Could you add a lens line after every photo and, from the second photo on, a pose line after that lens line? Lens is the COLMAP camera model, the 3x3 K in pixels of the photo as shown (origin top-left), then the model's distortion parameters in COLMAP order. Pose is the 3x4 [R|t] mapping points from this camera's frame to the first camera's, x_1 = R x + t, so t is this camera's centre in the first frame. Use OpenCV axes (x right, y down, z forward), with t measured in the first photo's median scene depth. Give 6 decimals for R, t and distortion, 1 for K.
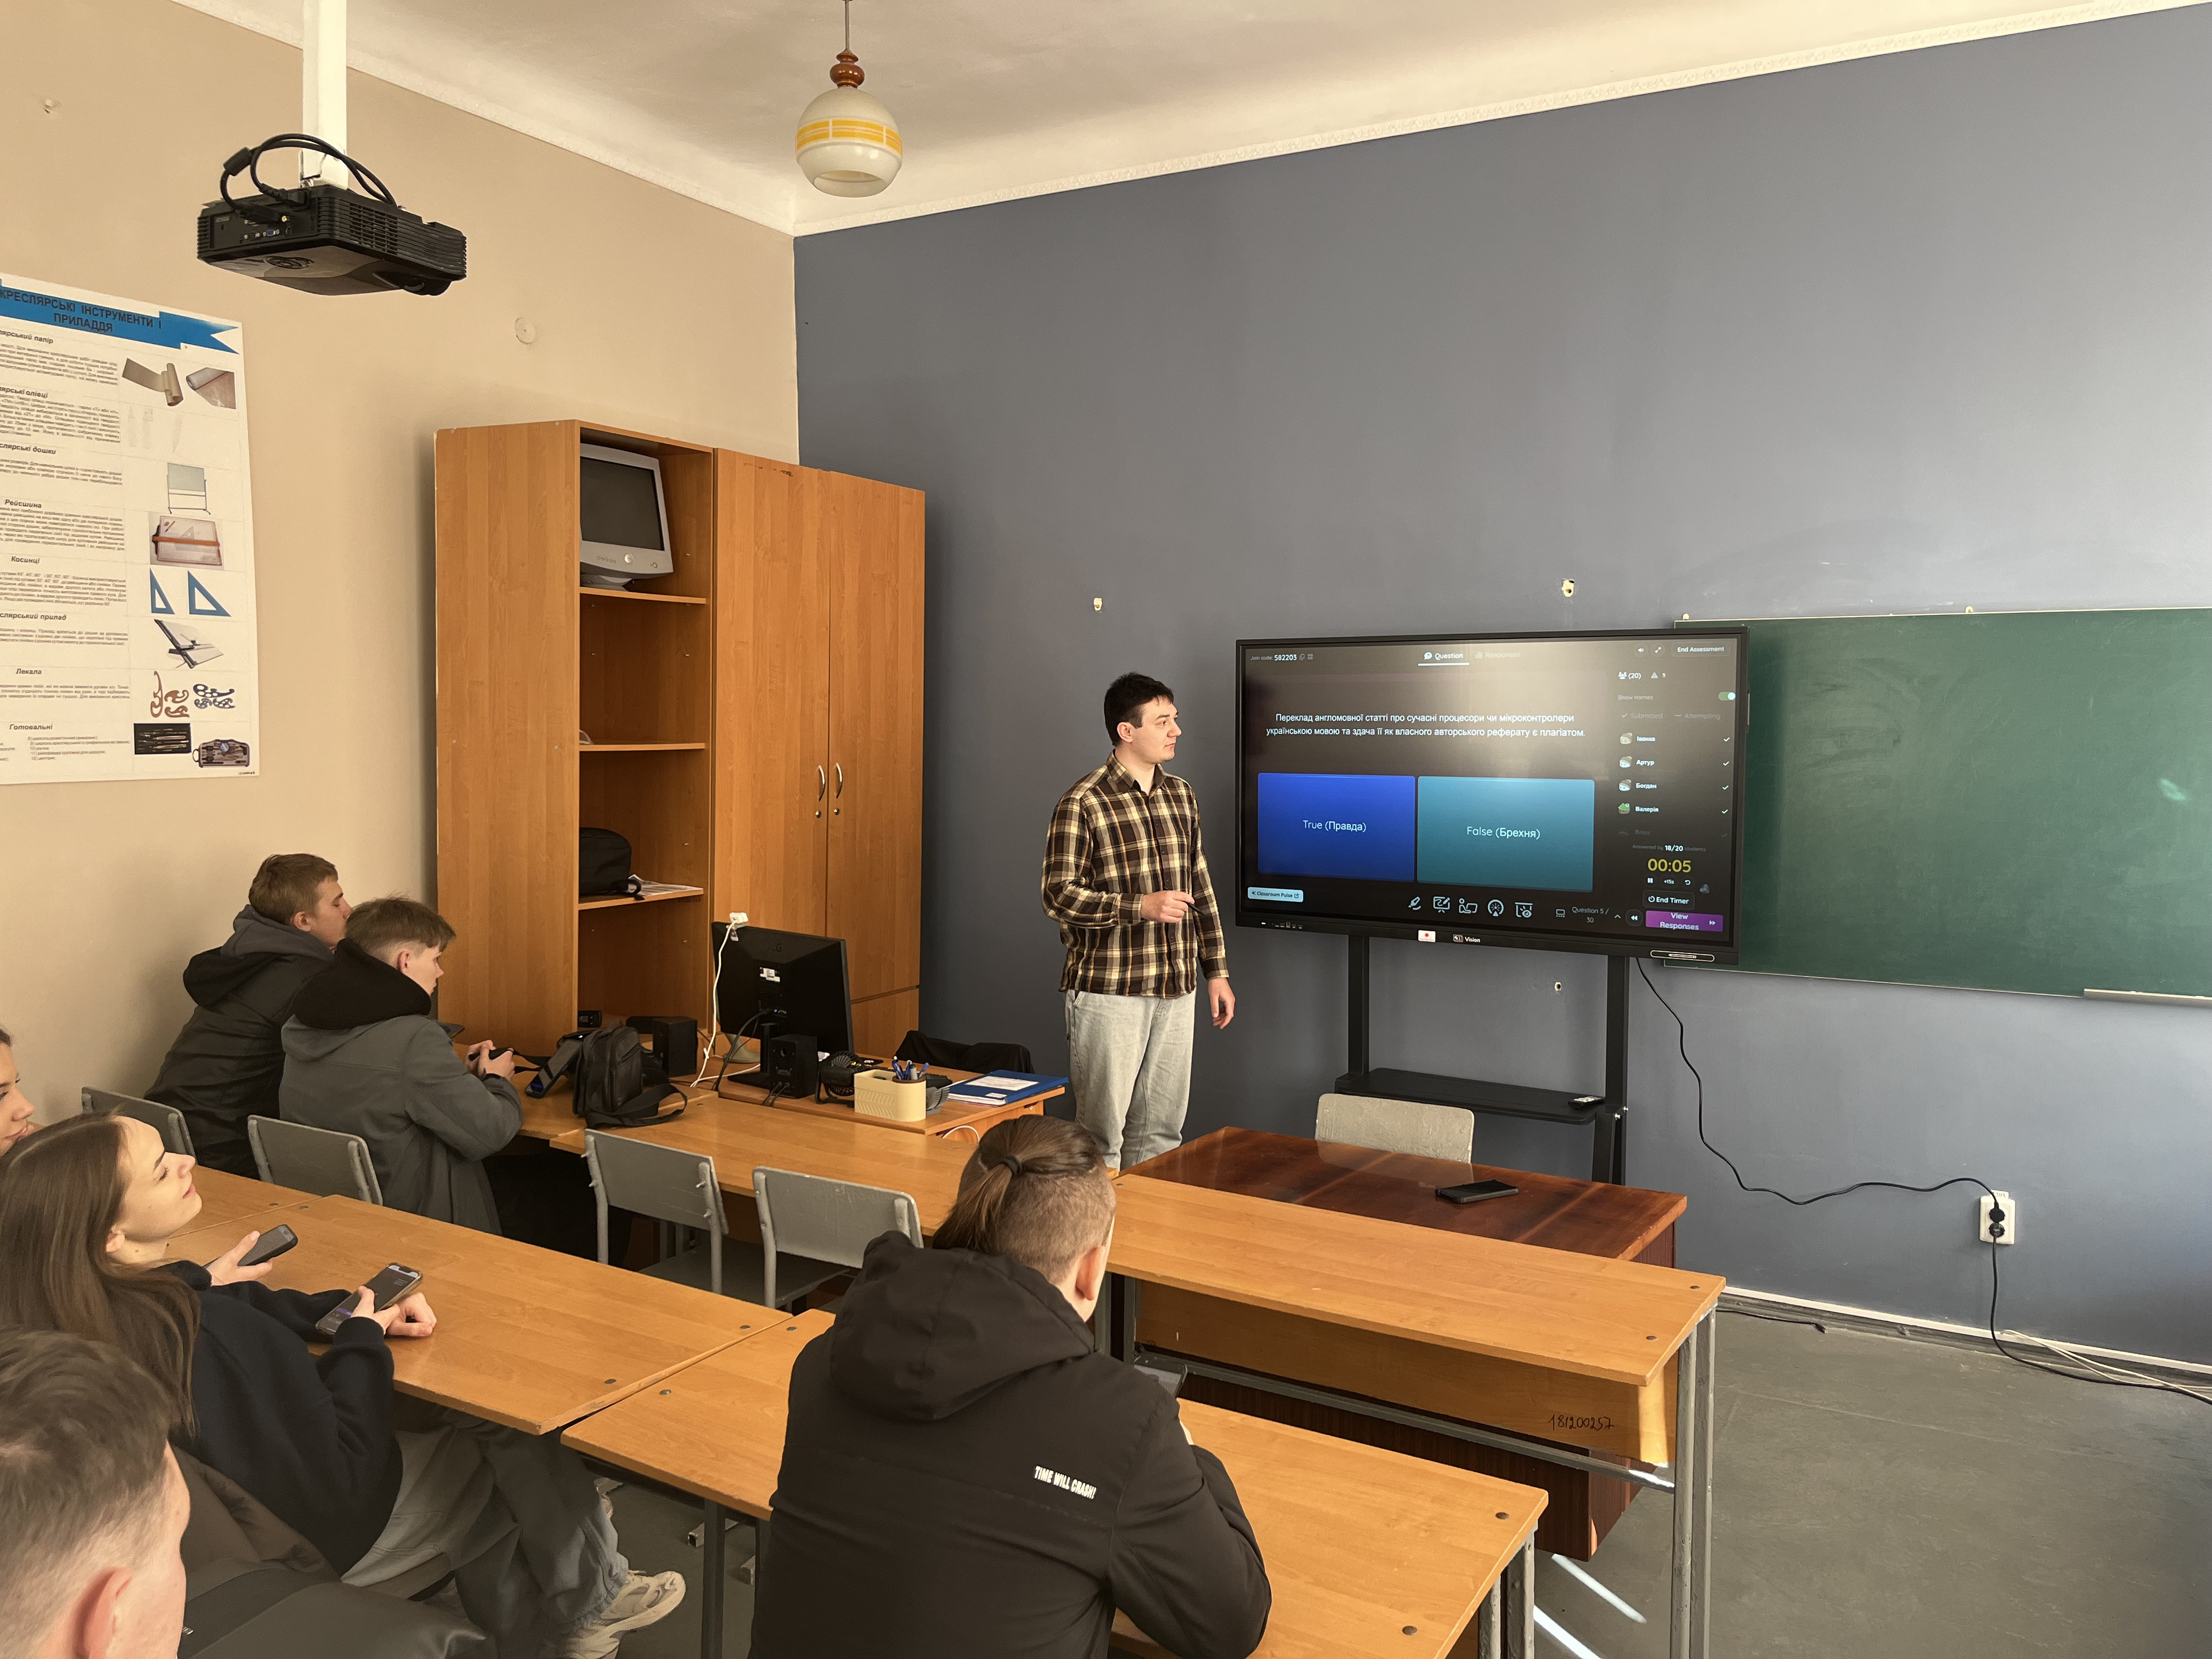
lens RADIAL K [[1691.3, 0, 1105.1], [0, 1691.3, 770.8], [0, 0, 1]] dist [0.132958, -0.000501]
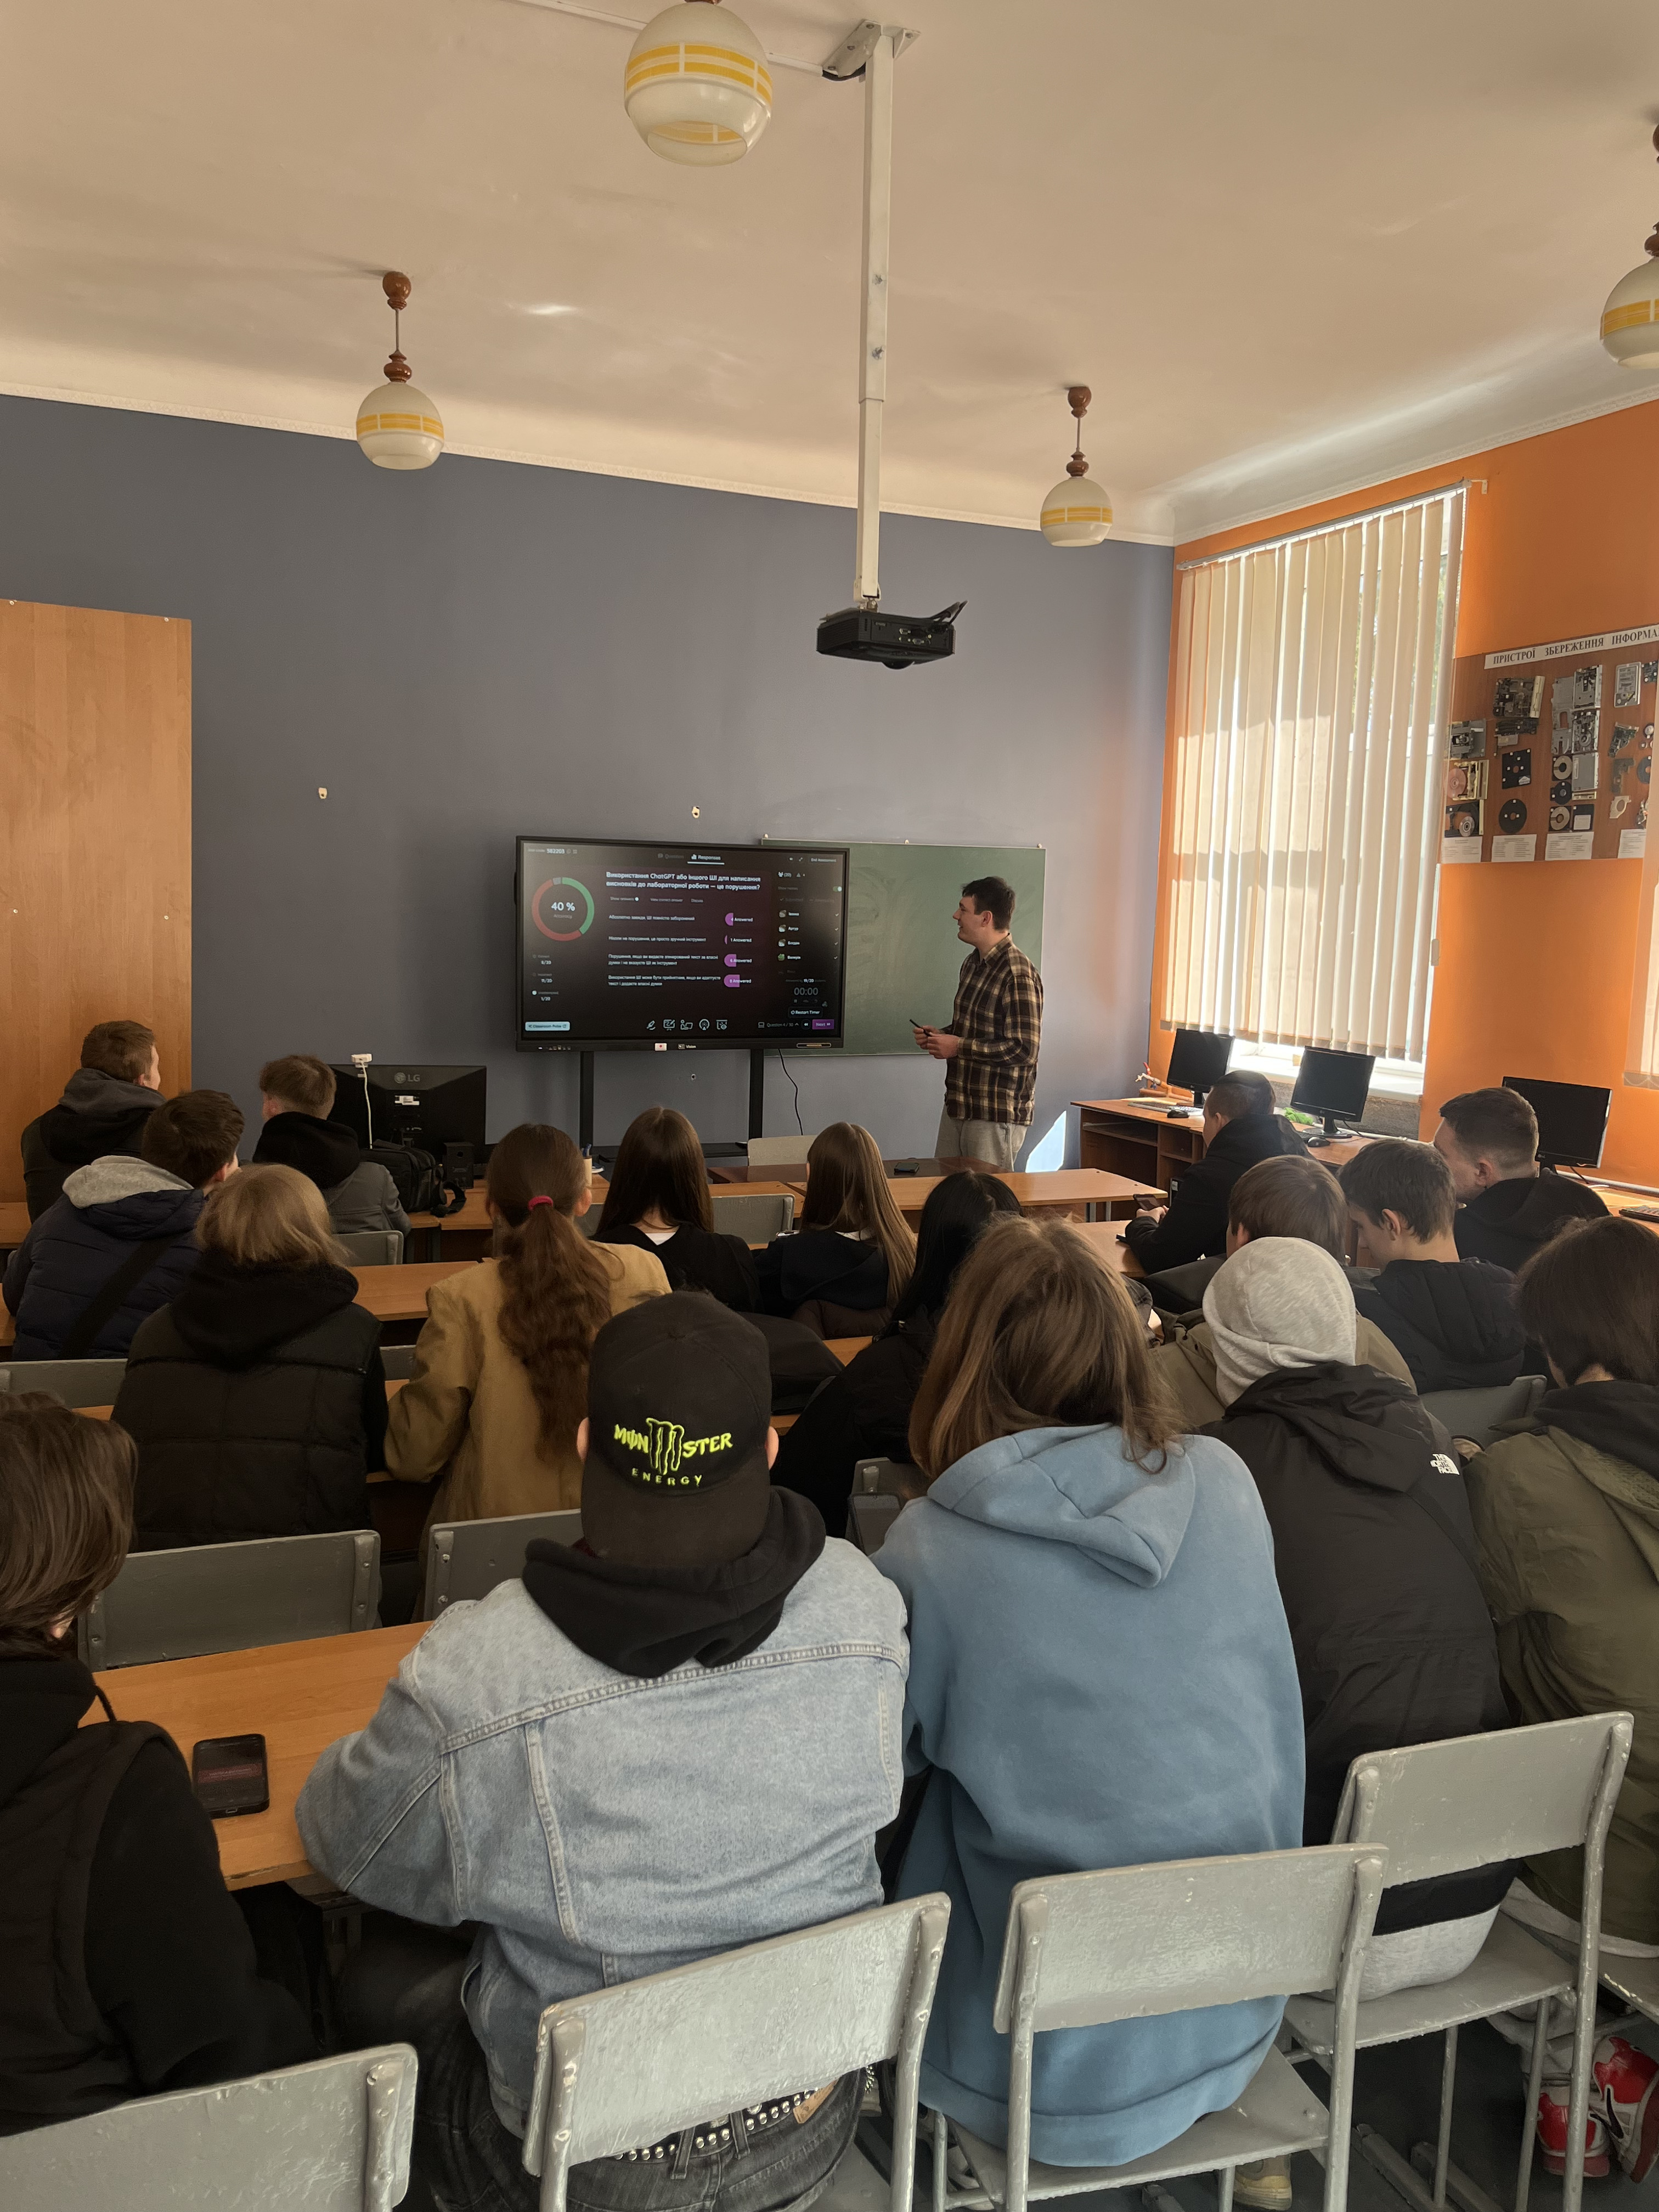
lens RADIAL K [[1742.0, 0, 829.5], [0, 1742.0, 1106.0], [0, 0, 1]] dist [-0.003284, -0.001293]
pose [[0.582509, -0.084898, 0.808378, -0.977501], [0.002177, 0.994690, 0.102896, -0.007248], [-0.812821, -0.058178, 0.579601, 0.000191]]
